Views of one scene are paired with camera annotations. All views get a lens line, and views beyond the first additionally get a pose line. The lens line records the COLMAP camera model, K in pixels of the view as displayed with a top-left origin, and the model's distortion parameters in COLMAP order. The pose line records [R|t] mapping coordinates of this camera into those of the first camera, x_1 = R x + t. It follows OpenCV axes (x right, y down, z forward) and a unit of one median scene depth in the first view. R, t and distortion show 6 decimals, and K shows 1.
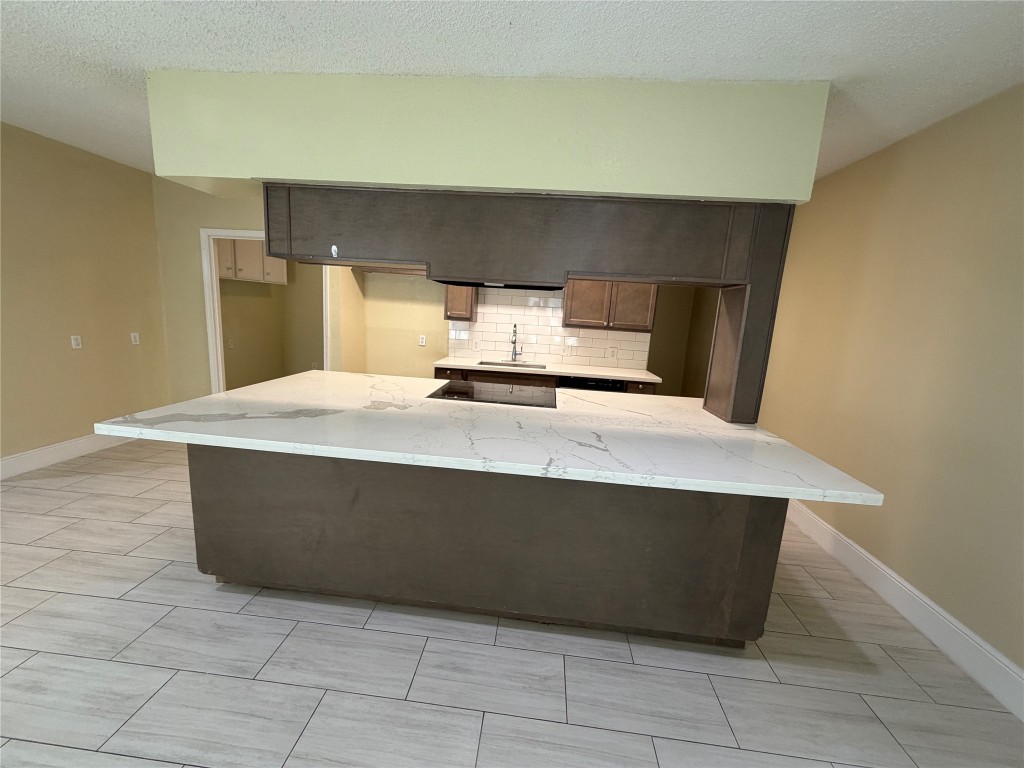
lens RADIAL K [[408.6, 0, 508.6], [0, 408.6, 384.0], [0, 0, 1]] dist [0.000230, -0.000189]
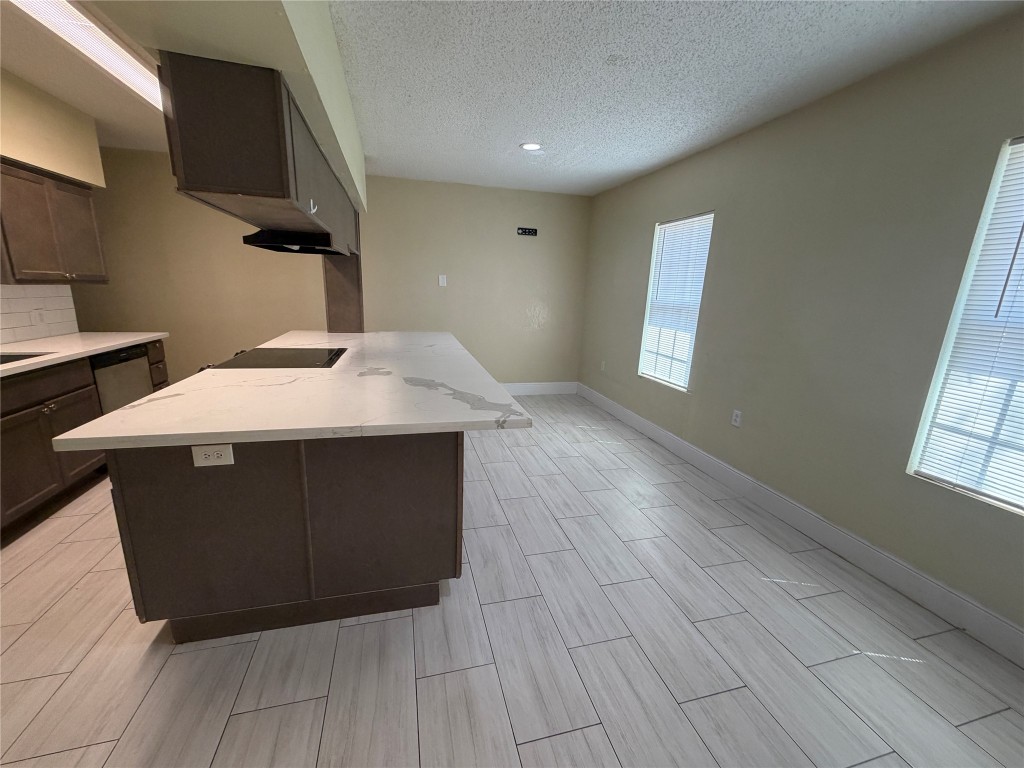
lens RADIAL K [[408.6, 0, 508.6], [0, 408.6, 384.0], [0, 0, 1]] dist [0.000230, -0.000189]
pose [[-0.337961, -0.287711, 0.896105, -1.482466], [0.107742, 0.934042, 0.340525, -0.262778], [-0.934973, 0.211633, -0.284671, 1.048124]]
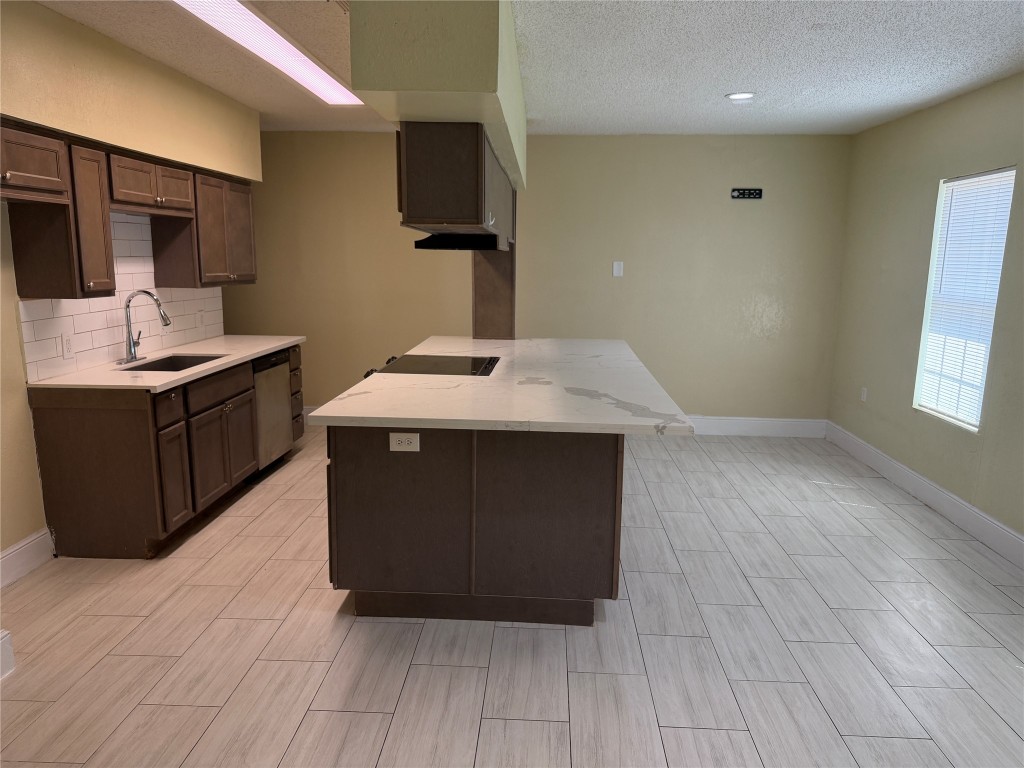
lens RADIAL K [[715.6, 0, 513.1], [0, 715.6, 387.6], [0, 0, 1]] dist [0.103026, -0.167620]
pose [[-0.037908, -0.237698, 0.970599, -2.106928], [0.159577, 0.957393, 0.240696, -0.380601], [-0.986457, 0.164009, 0.001639, 1.119332]]
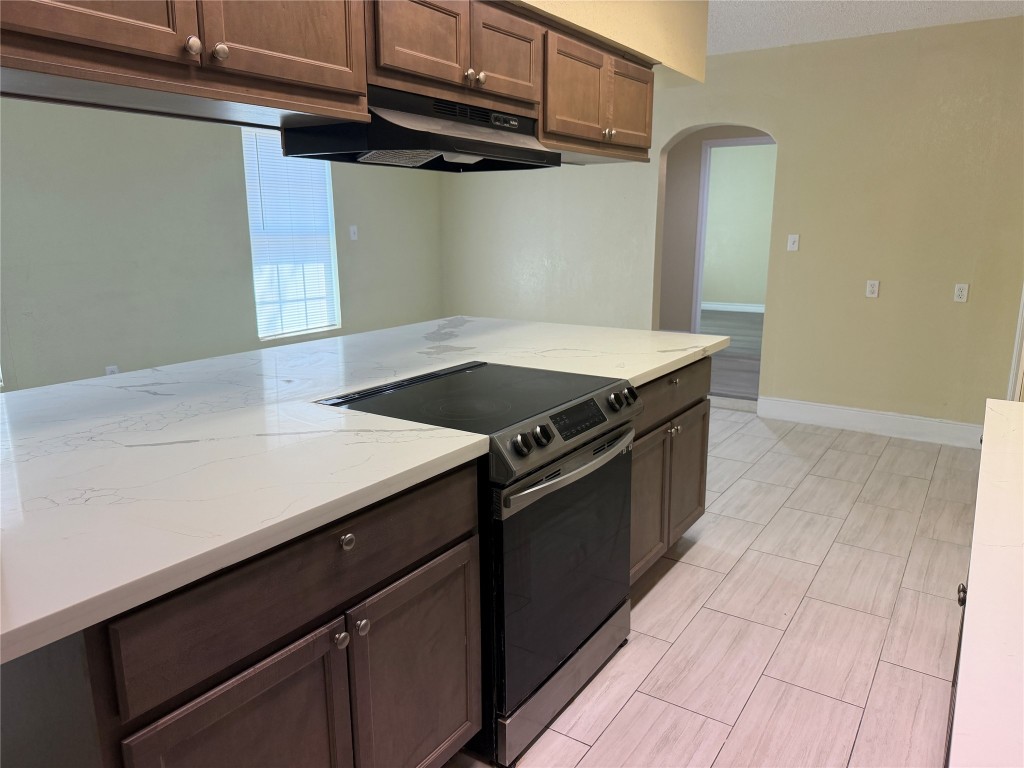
lens RADIAL K [[715.6, 0, 513.1], [0, 715.6, 387.6], [0, 0, 1]] dist [0.103026, -0.167620]
pose [[-0.476127, 0.139603, -0.868225, 0.884970], [-0.175705, 0.952307, 0.249478, -0.258342], [0.861644, 0.271335, -0.428890, 1.827309]]
